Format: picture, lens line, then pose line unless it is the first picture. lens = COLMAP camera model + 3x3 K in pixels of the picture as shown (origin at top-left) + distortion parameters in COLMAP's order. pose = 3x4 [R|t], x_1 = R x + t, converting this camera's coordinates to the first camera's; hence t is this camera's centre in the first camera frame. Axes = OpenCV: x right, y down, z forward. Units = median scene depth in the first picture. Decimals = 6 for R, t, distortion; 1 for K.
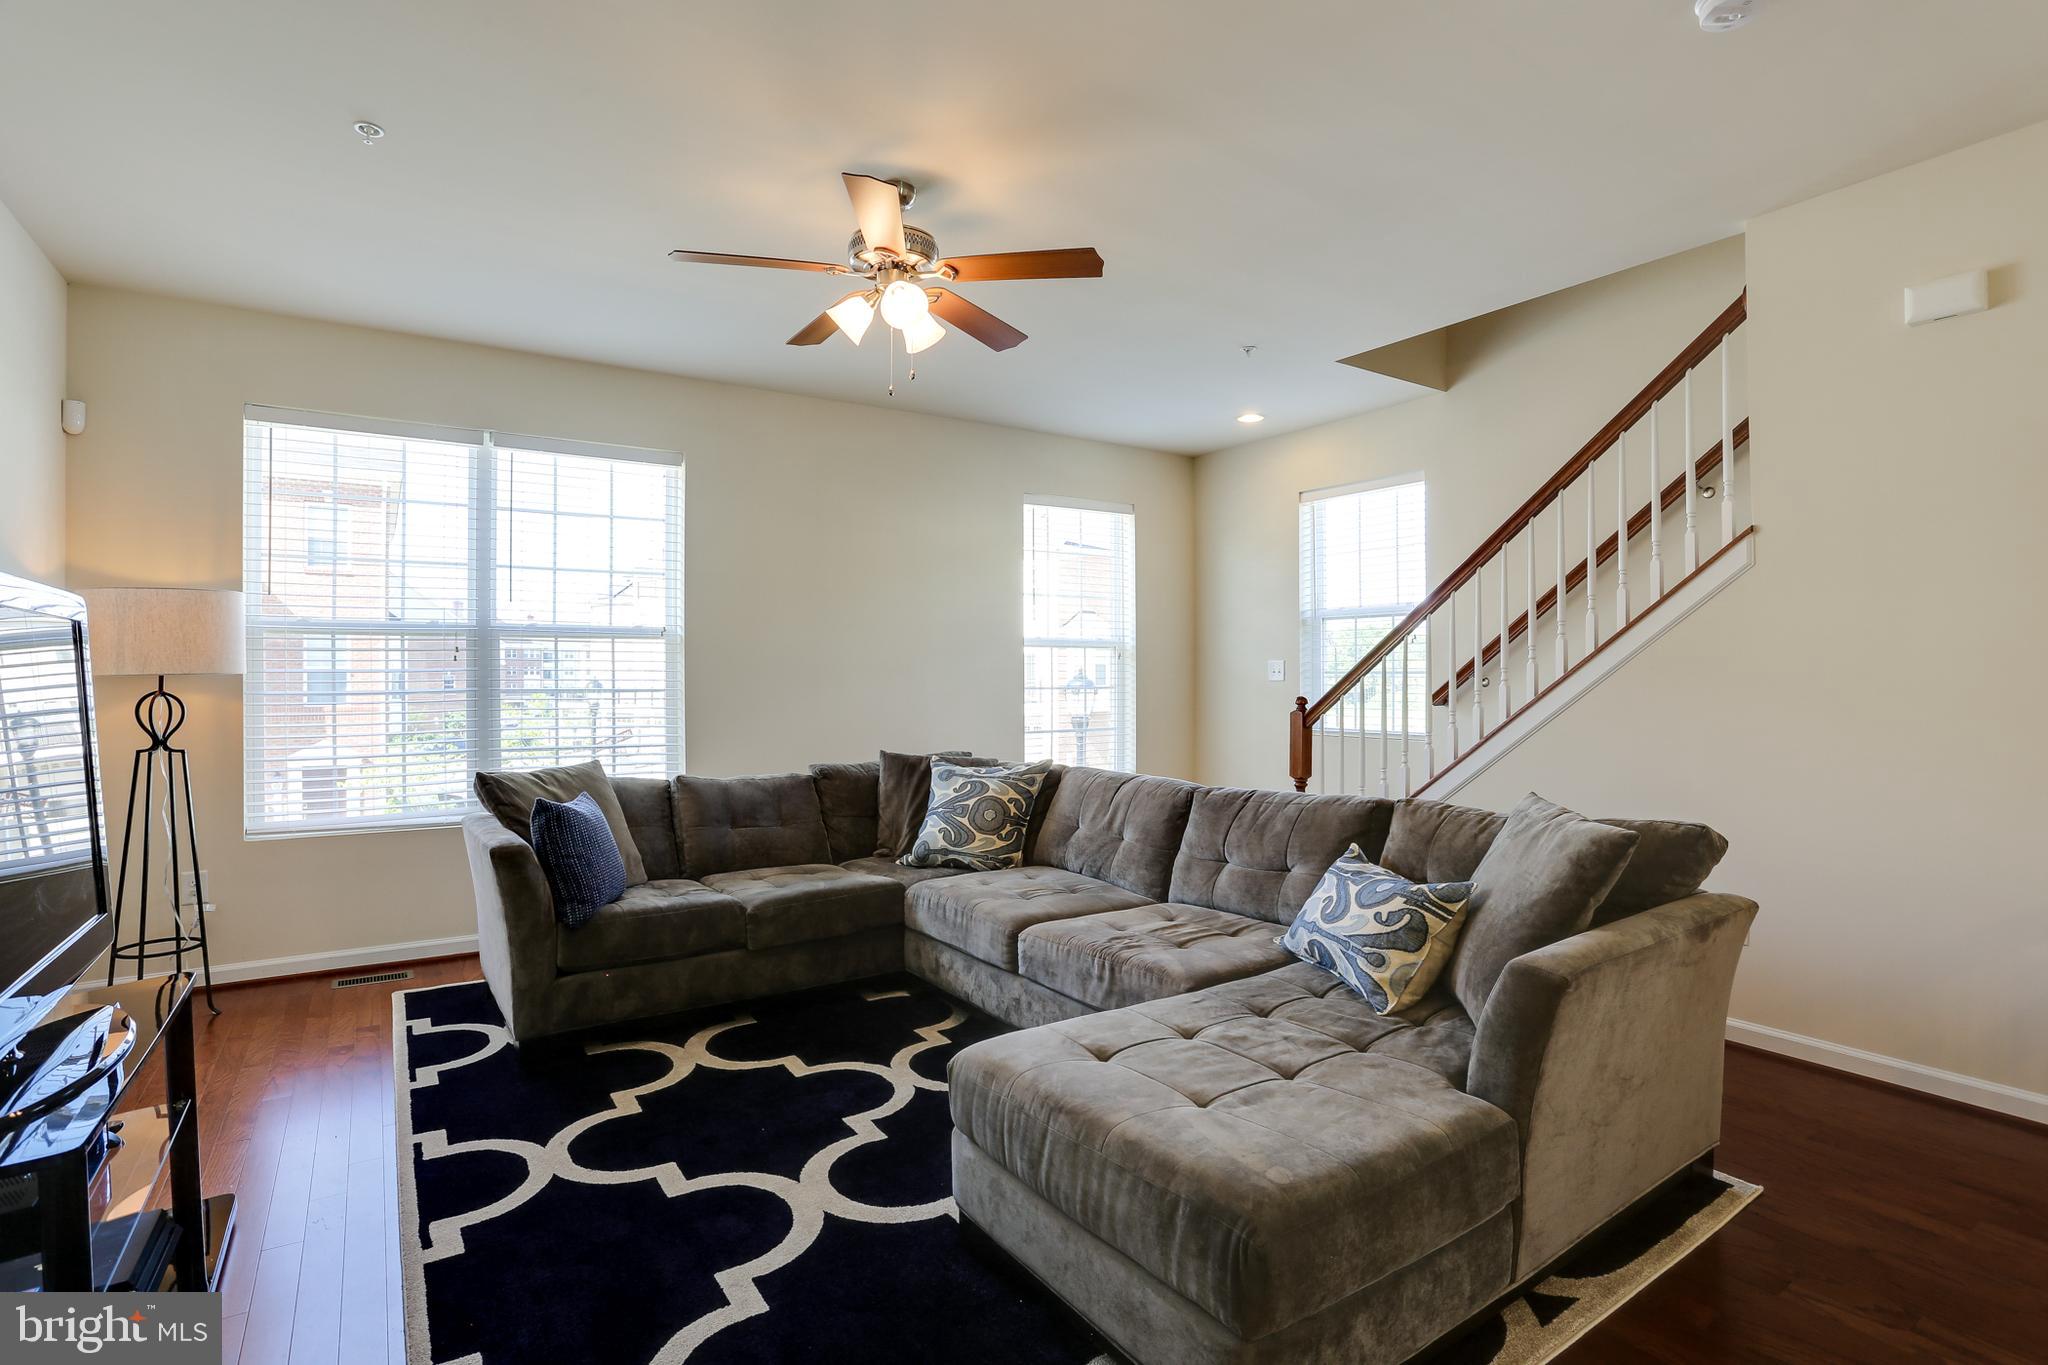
lens RADIAL K [[973.8, 0, 1046.0], [0, 973.8, 673.6], [0, 0, 1]] dist [-0.043176, 0.029487]
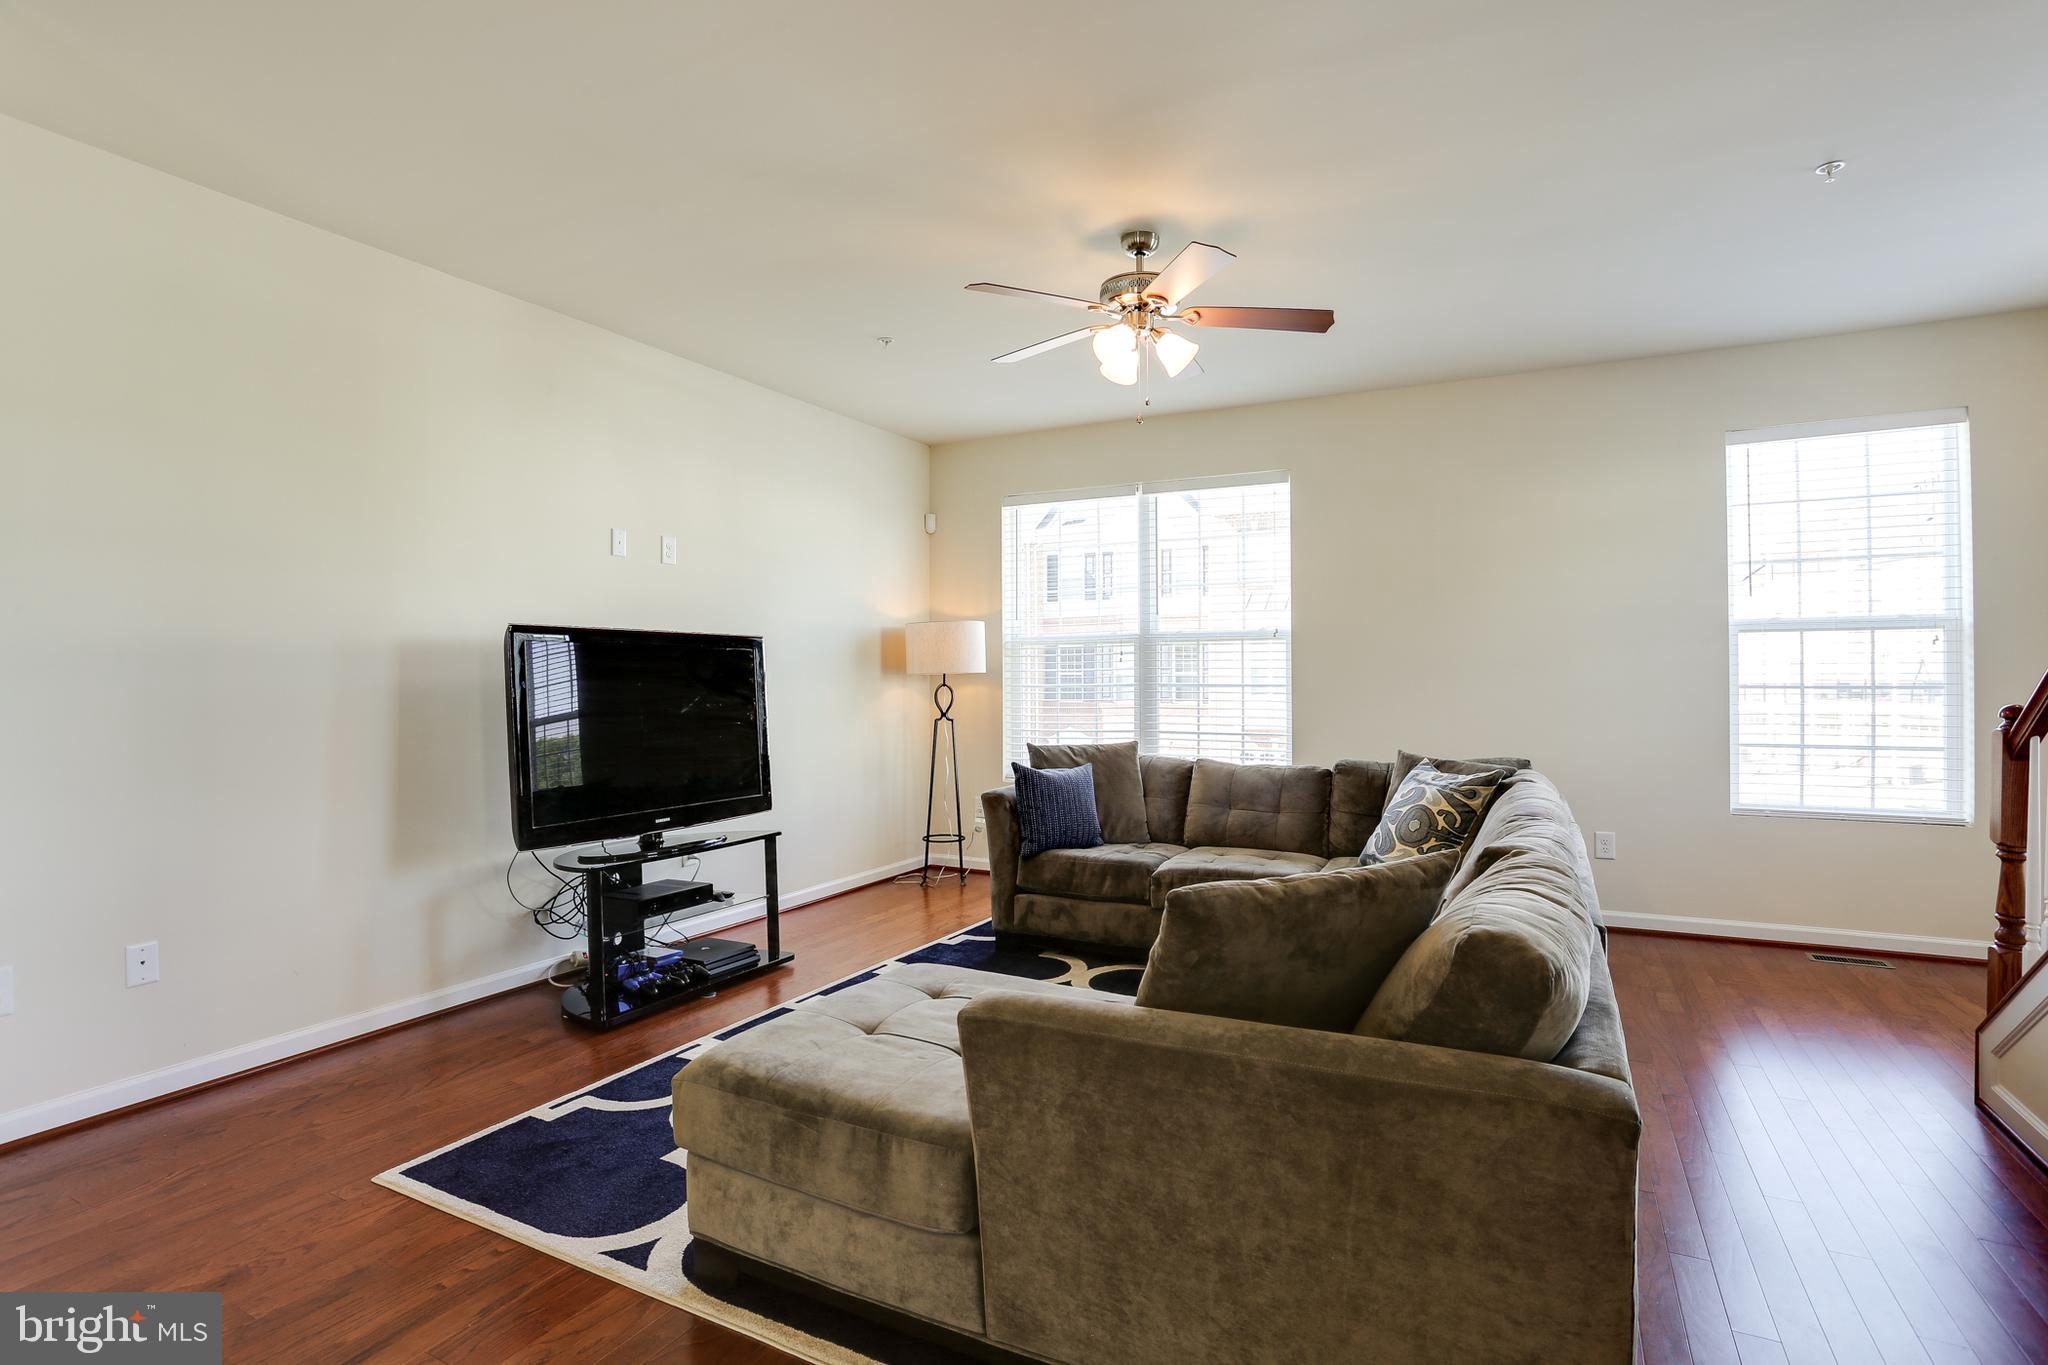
lens RADIAL K [[990.5, 0, 1025.1], [0, 990.5, 673.1], [0, 0, 1]] dist [0.000209, 0.000608]
pose [[0.525691, -0.002406, -0.850672, 0.535429], [0.006655, 0.999977, 0.001285, -0.001148], [0.850650, -0.006337, 0.525695, 0.198127]]
